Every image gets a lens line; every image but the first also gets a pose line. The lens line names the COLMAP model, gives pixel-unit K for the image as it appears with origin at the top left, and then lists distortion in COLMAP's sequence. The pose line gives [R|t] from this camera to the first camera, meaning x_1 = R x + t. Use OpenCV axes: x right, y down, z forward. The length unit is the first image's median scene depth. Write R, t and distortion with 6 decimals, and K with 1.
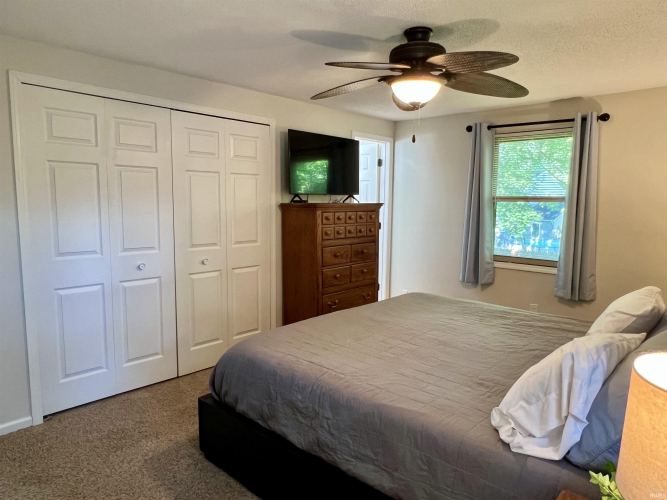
lens RADIAL K [[435.3, 0, 333.7], [0, 435.3, 249.3], [0, 0, 1]] dist [-0.002631, -0.000214]
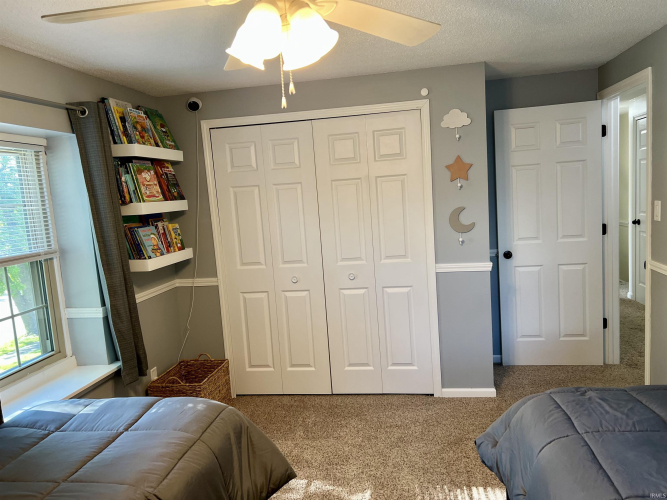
lens RADIAL K [[433.1, 0, 333.8], [0, 433.1, 251.9], [0, 0, 1]] dist [0.006820, 0.000208]
pose [[0.579707, 0.024773, -0.814448, 0.425369], [-0.016926, 0.999688, 0.018360, -0.041833], [0.814649, 0.003142, 0.579946, 0.443776]]
